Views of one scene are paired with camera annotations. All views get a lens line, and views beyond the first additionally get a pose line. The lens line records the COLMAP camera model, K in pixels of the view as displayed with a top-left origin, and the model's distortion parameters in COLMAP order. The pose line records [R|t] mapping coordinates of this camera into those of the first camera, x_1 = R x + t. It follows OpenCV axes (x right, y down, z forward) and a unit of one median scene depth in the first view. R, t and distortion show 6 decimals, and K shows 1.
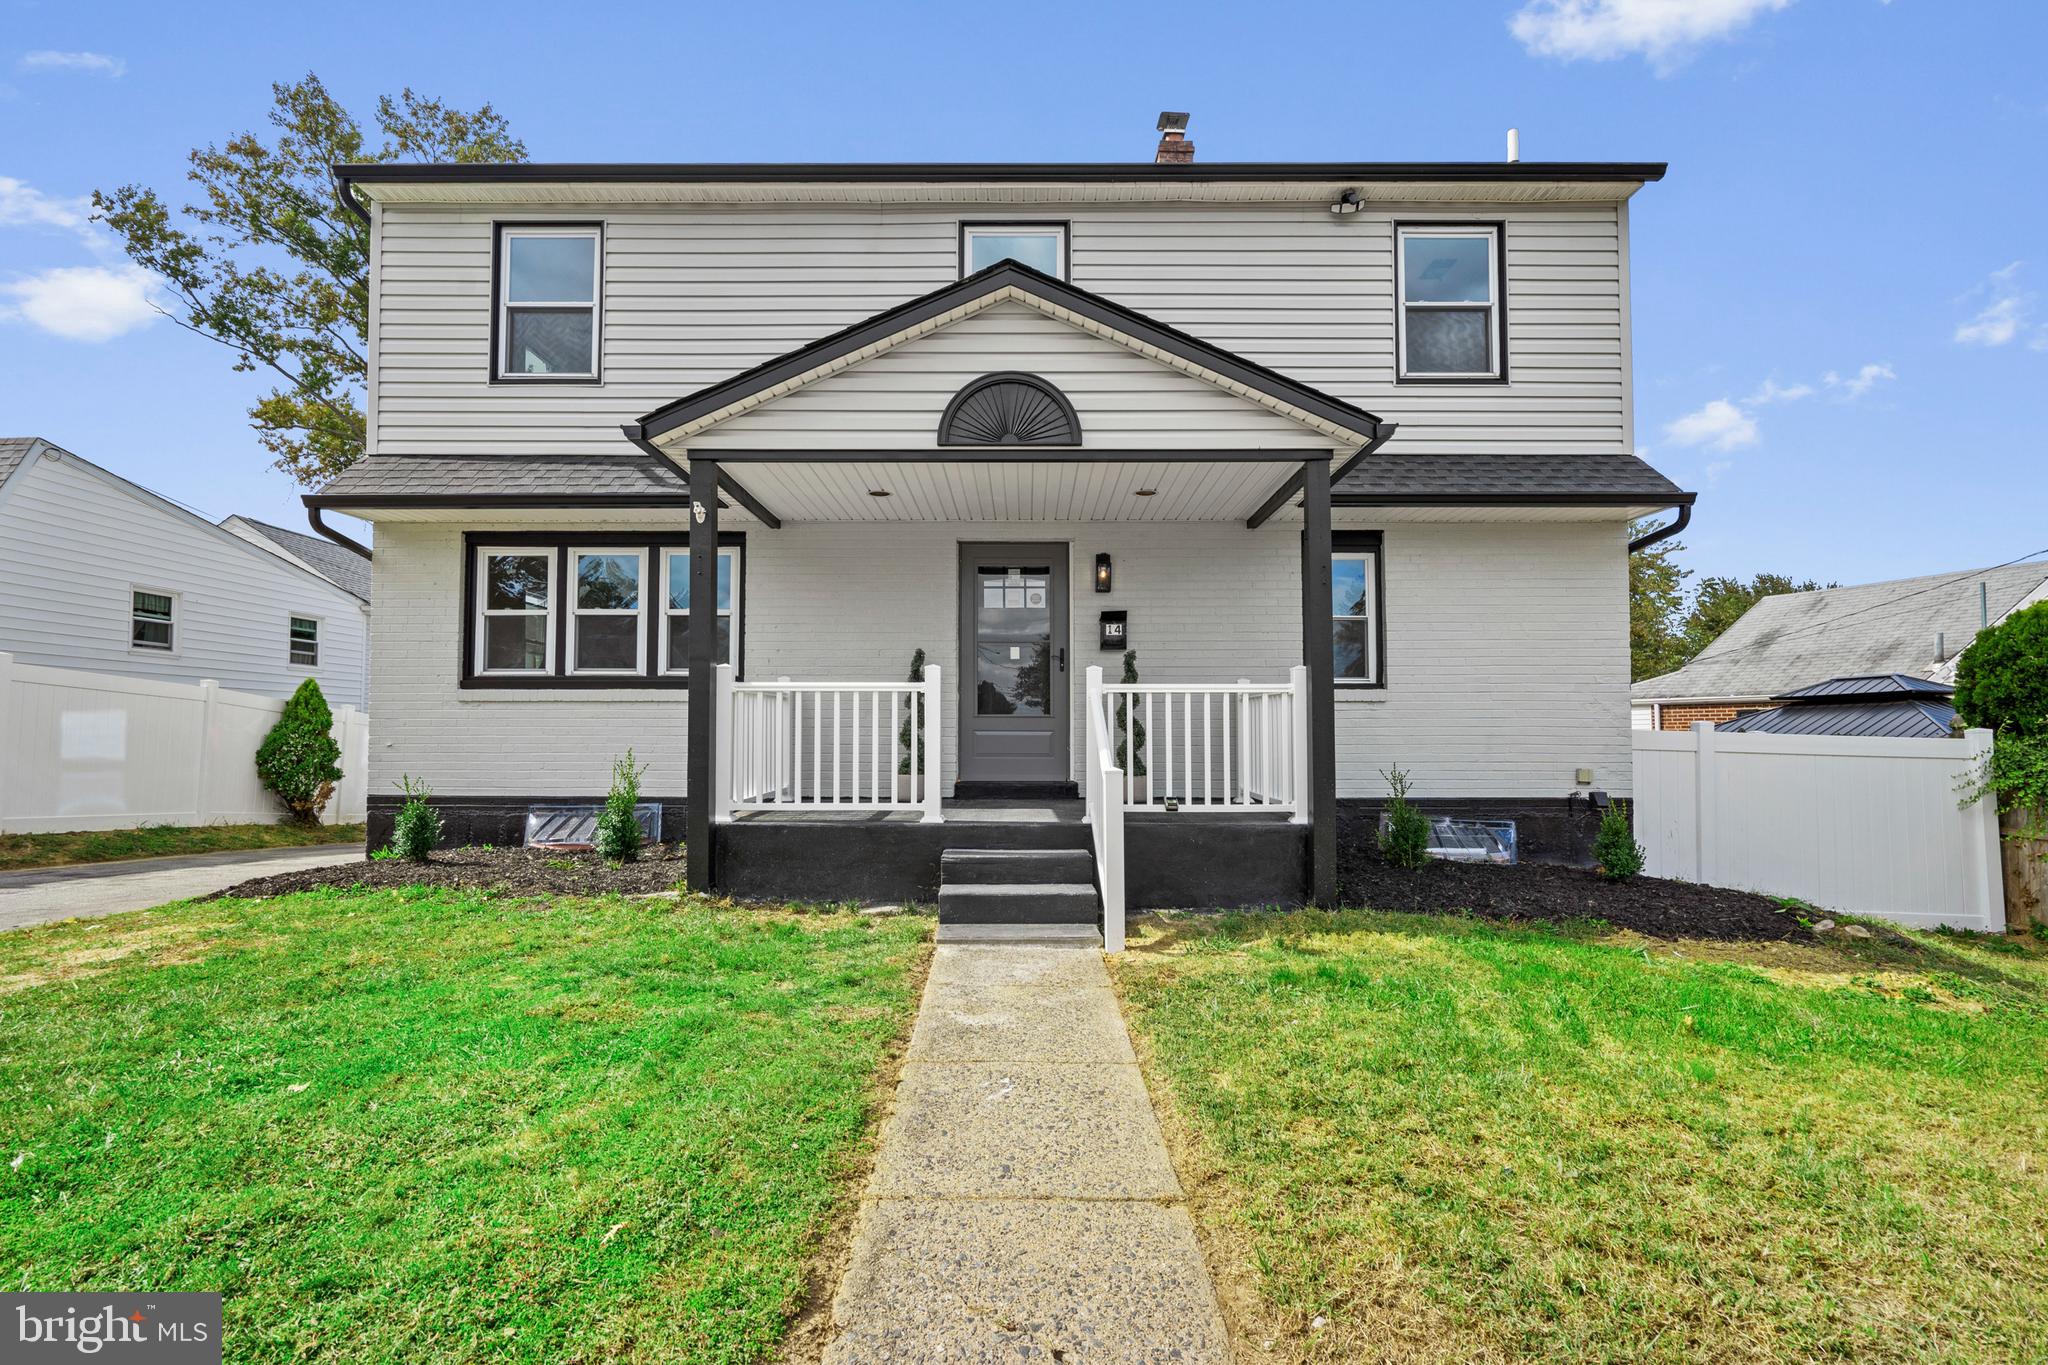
lens RADIAL K [[955.4, 0, 1040.3], [0, 955.4, 696.2], [0, 0, 1]] dist [0.003905, -0.000681]
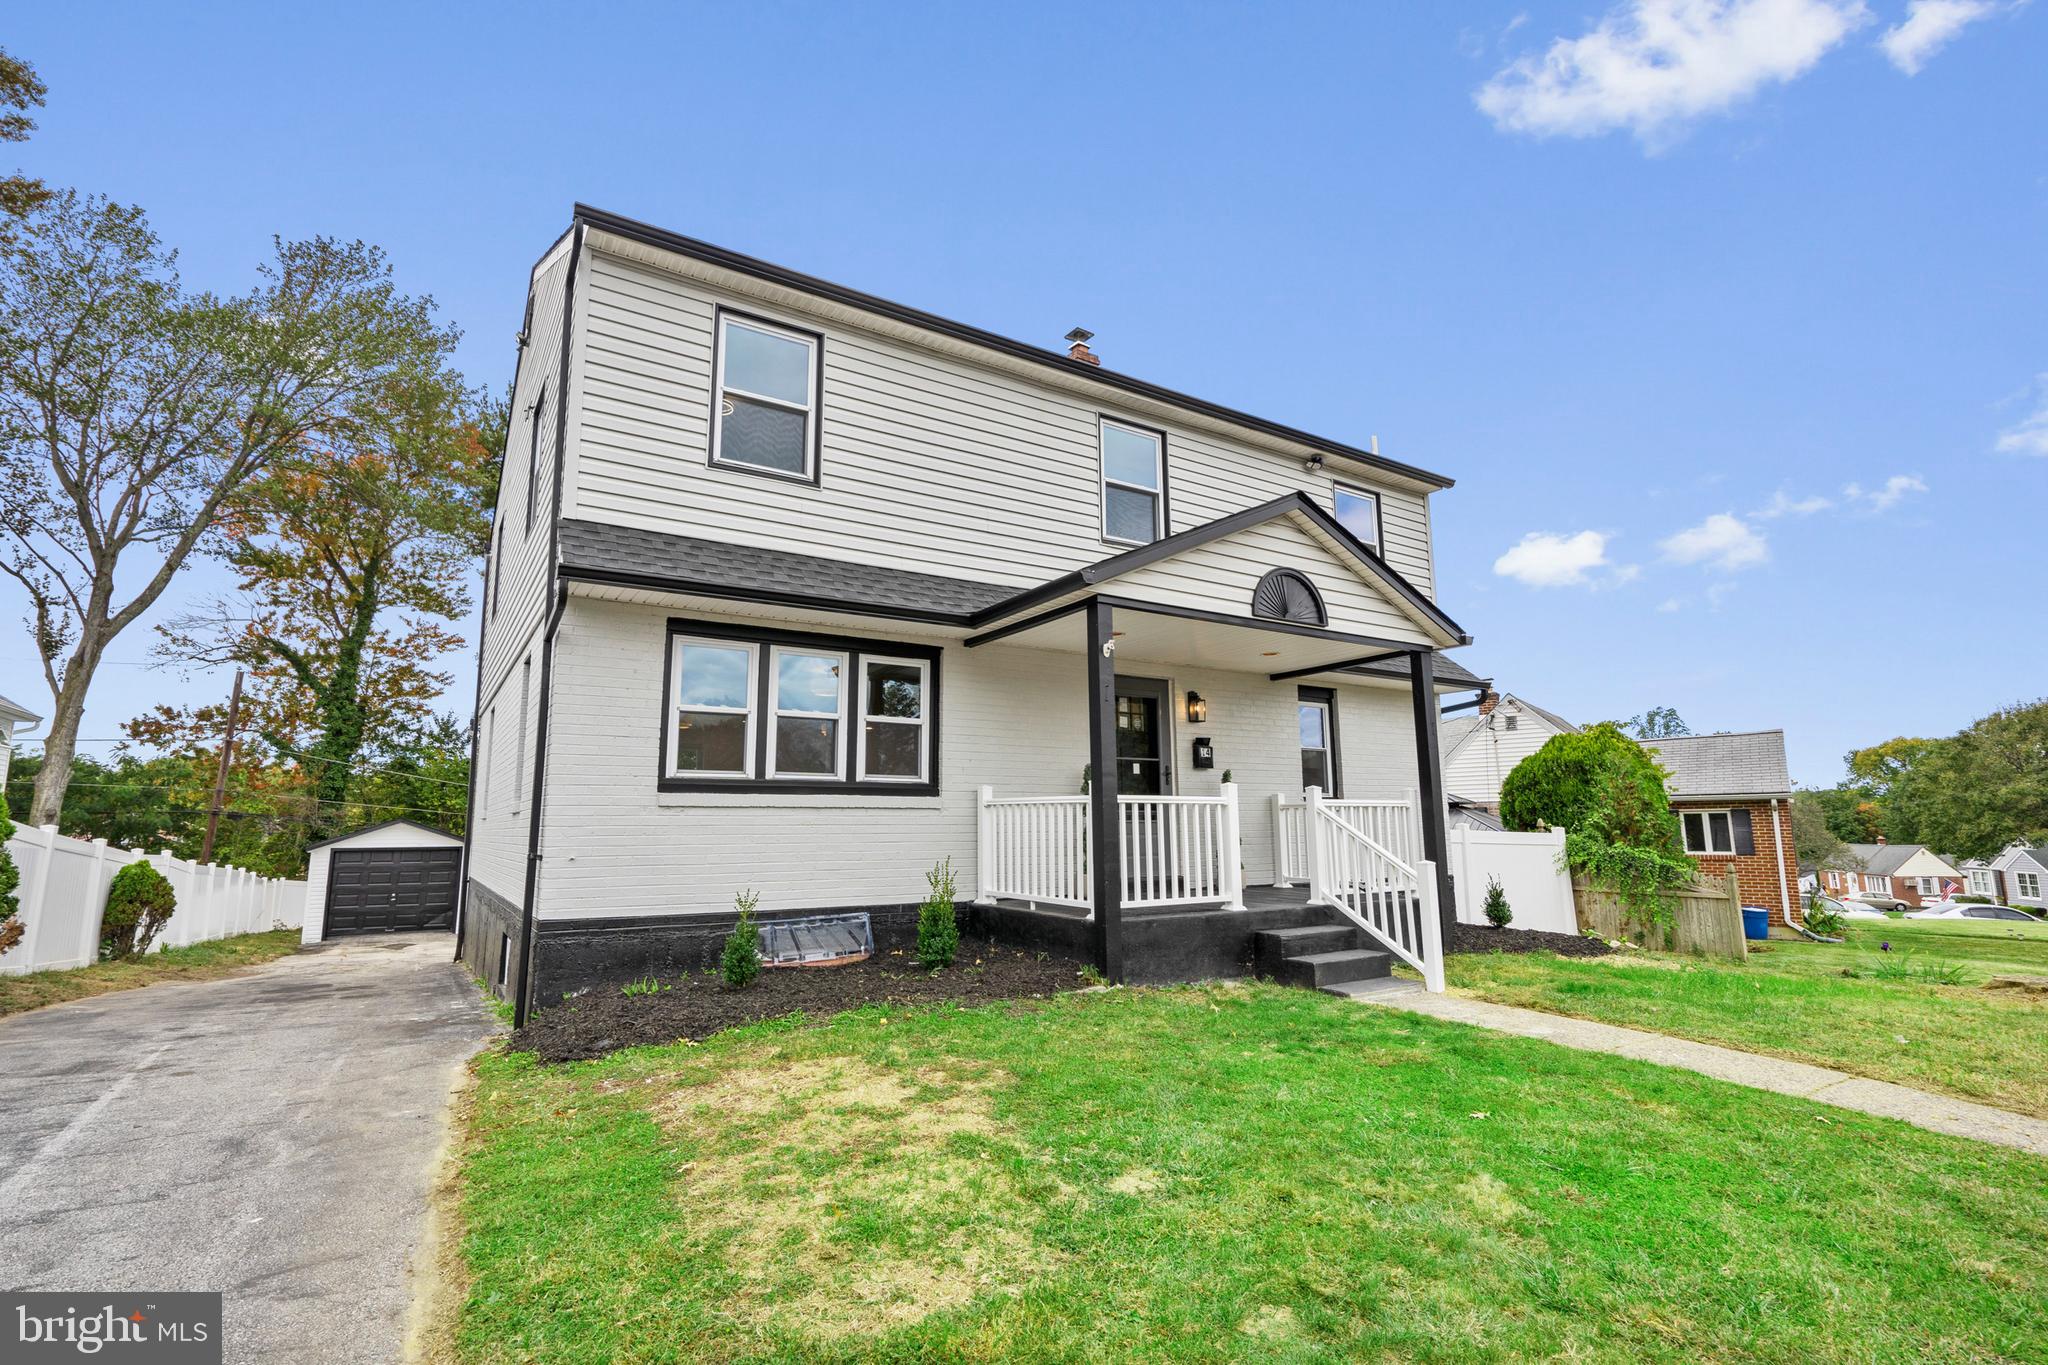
lens RADIAL K [[955.4, 0, 1015.9], [0, 955.4, 680.1], [0, 0, 1]] dist [0.003905, -0.000681]
pose [[0.842869, 0.078899, 0.532303, -0.817339], [-0.011148, 0.991541, -0.129315, 0.000311], [-0.538003, 0.103061, 0.836619, 0.074801]]
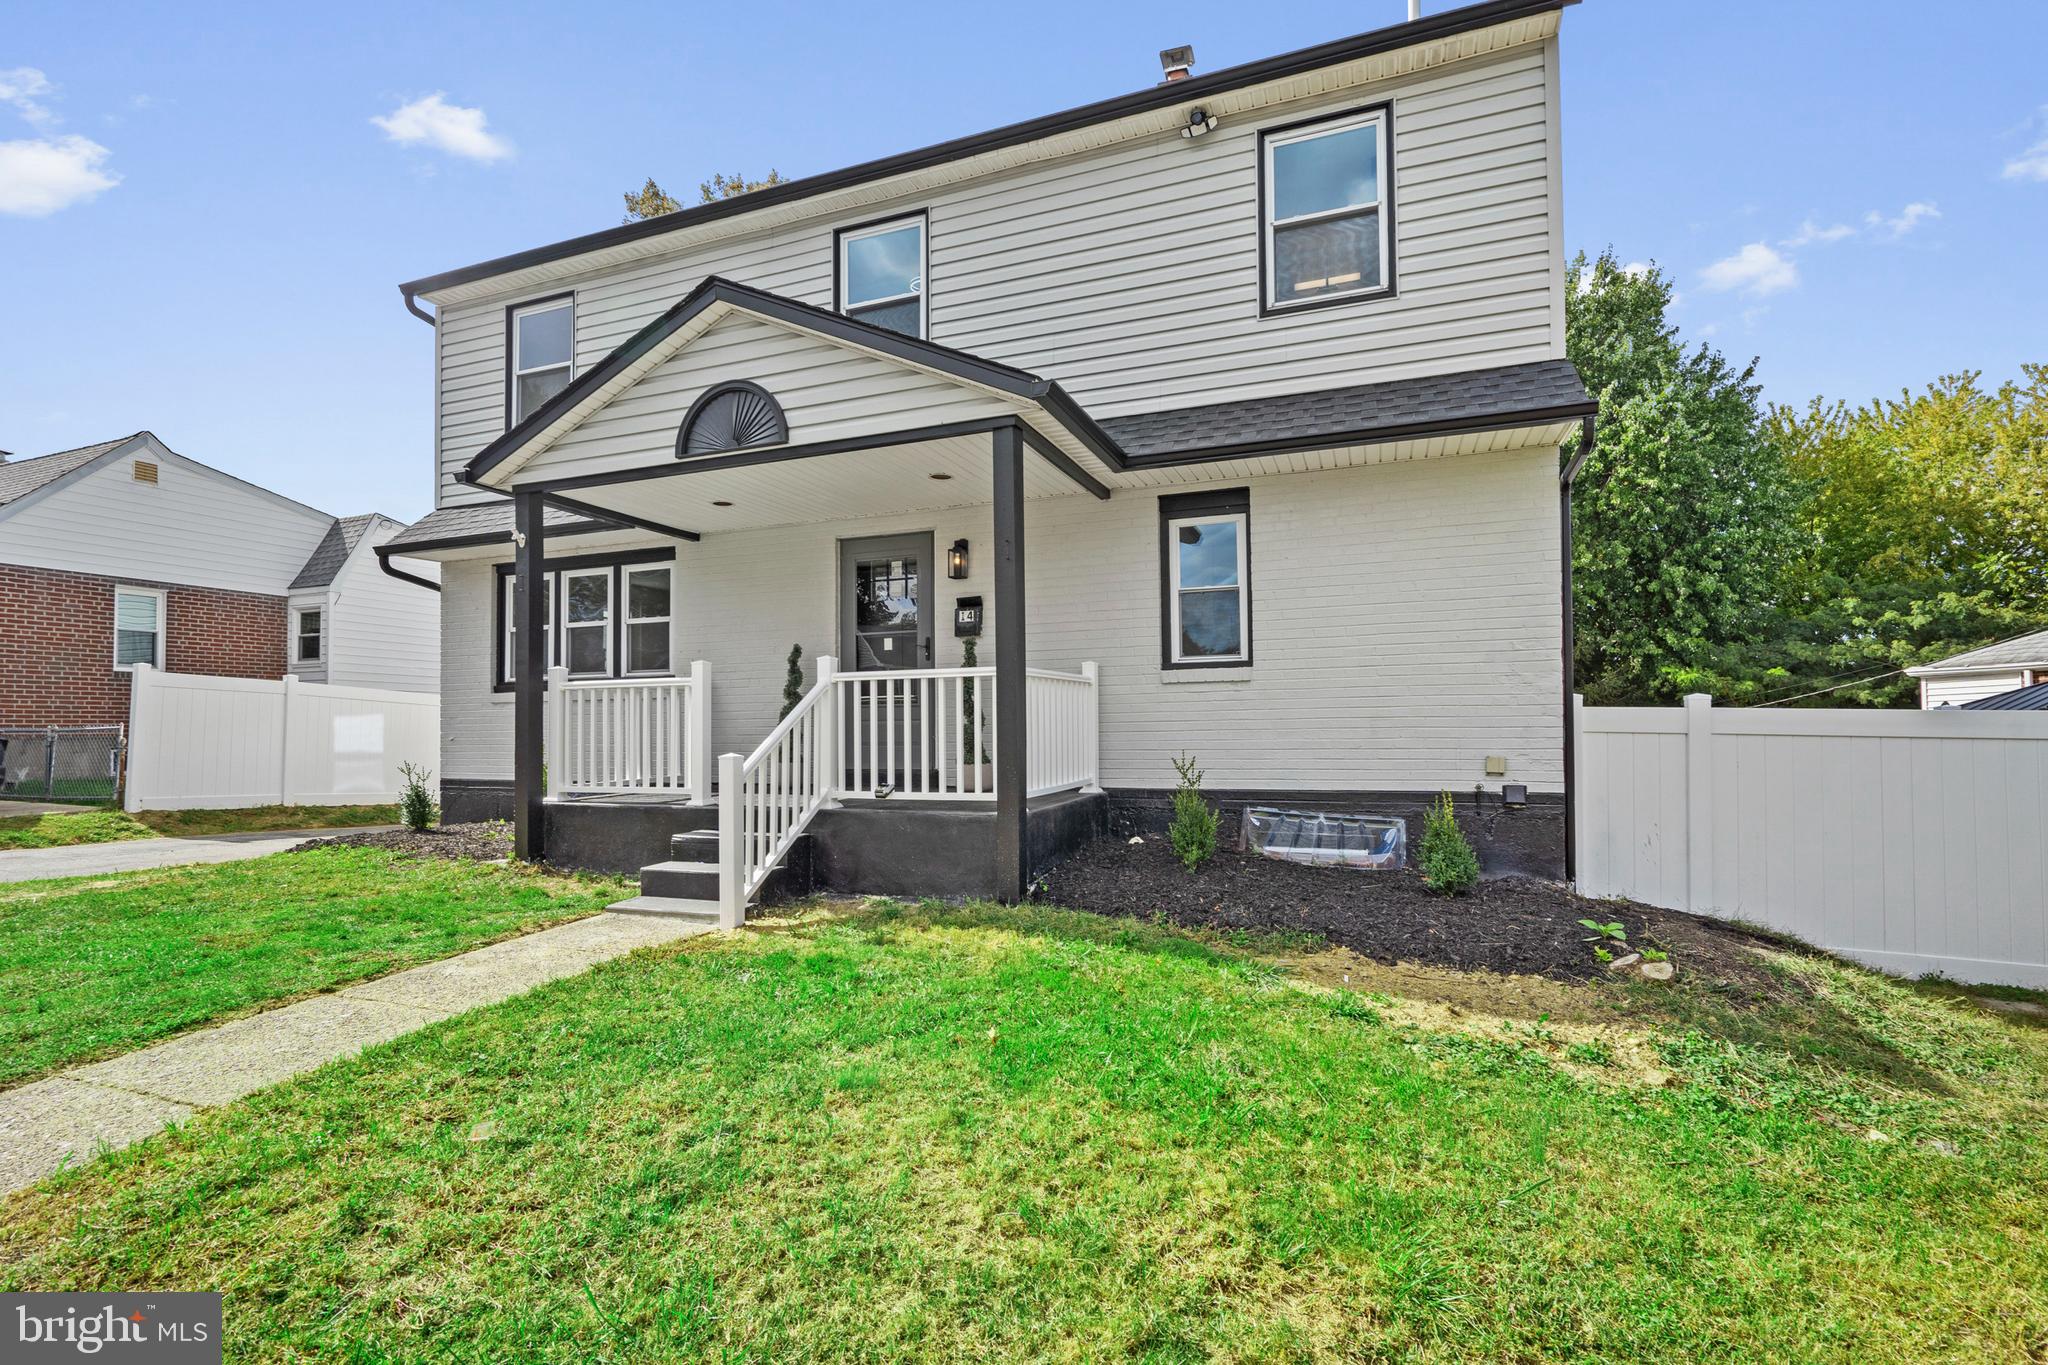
lens RADIAL K [[955.4, 0, 895.7], [0, 955.4, 700.0], [0, 0, 1]] dist [0.003905, -0.000681]
pose [[0.929485, -0.022941, -0.368145, 0.382690], [0.027672, 0.999588, 0.007577, 0.007448], [0.367820, -0.017230, 0.929737, 0.057408]]
